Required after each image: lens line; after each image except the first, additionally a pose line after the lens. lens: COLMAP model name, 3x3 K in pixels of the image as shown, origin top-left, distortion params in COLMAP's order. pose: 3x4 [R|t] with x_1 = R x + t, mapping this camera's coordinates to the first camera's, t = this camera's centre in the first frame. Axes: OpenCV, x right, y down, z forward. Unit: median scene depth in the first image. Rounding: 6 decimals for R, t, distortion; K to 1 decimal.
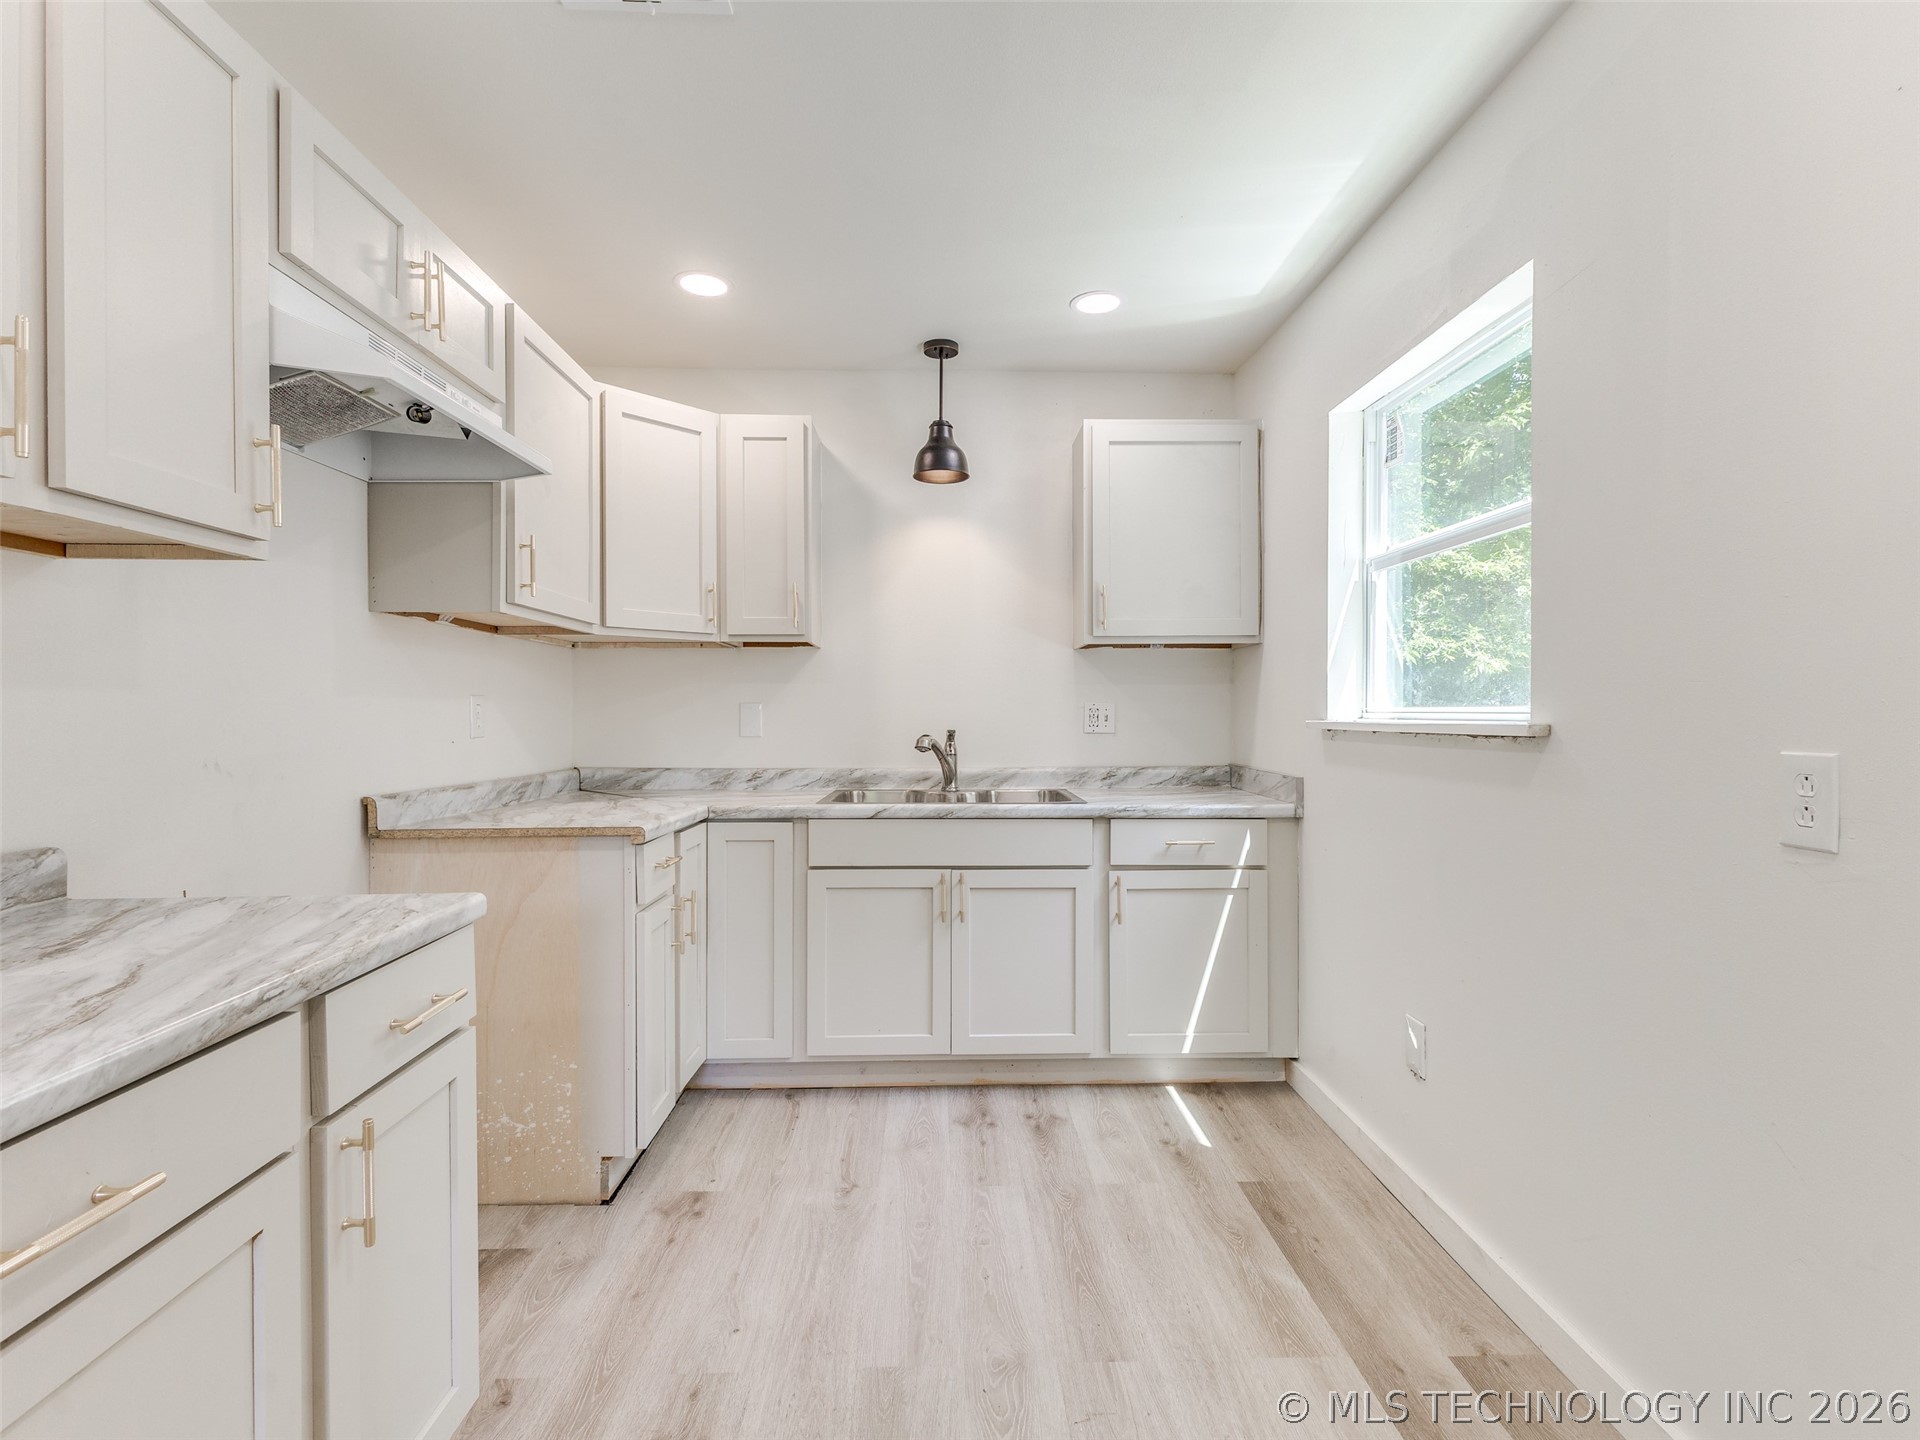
lens RADIAL K [[806.7, 0, 957.5], [0, 806.7, 716.3], [0, 0, 1]] dist [-0.001150, -0.000249]
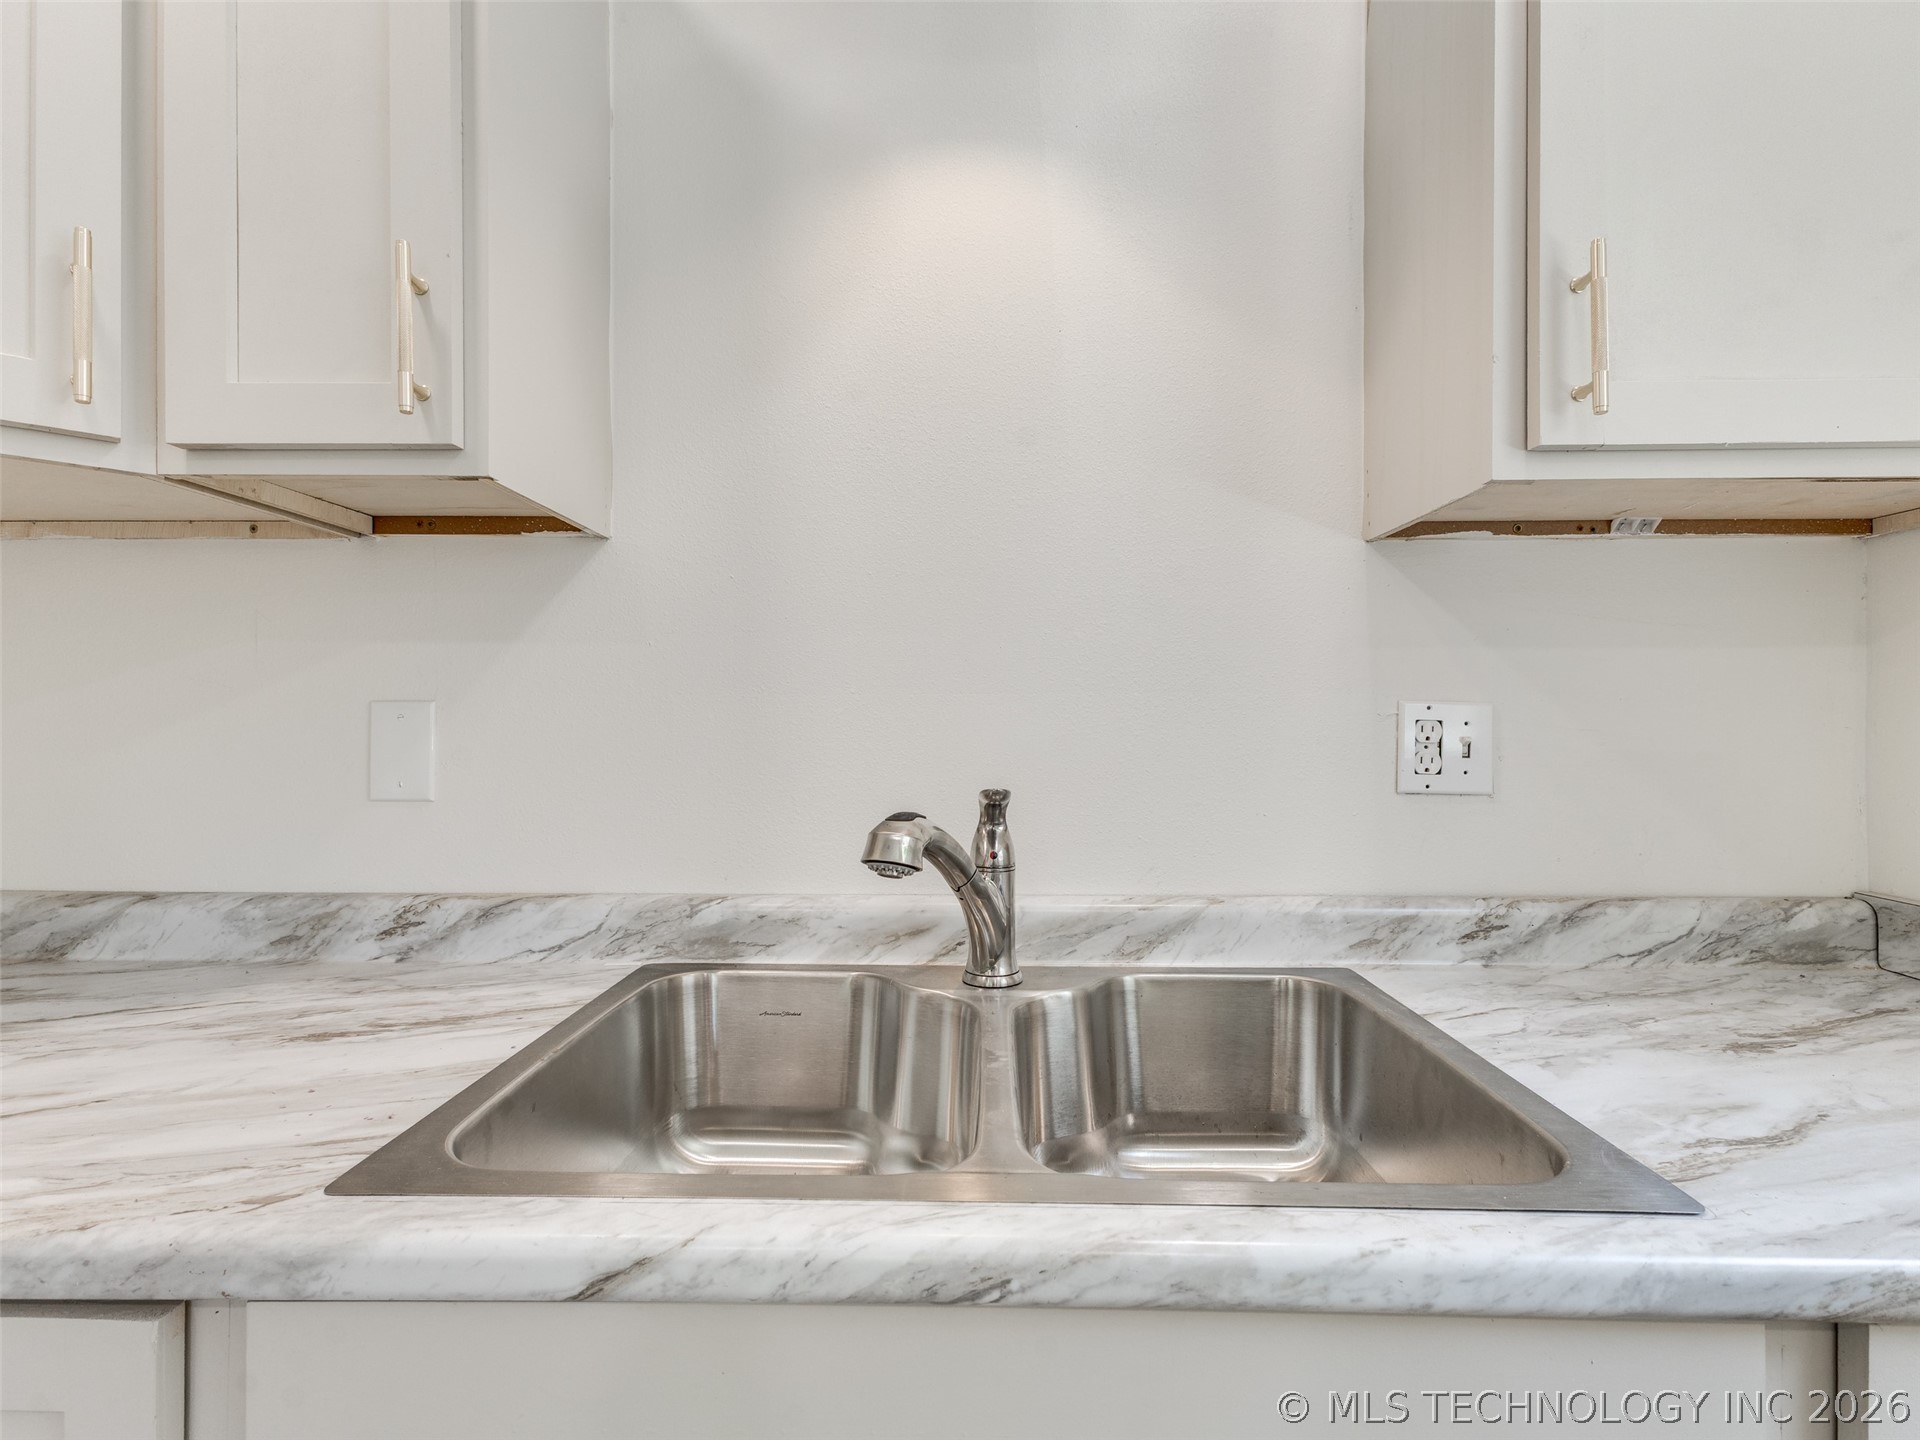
lens RADIAL K [[806.7, 0, 962.6], [0, 806.7, 720.4], [0, 0, 1]] dist [-0.001150, -0.000249]
pose [[0.998823, 0.002601, -0.048431, -0.005459], [-0.002839, 0.999984, -0.004830, -0.007133], [0.048417, 0.004961, 0.998815, 0.679031]]
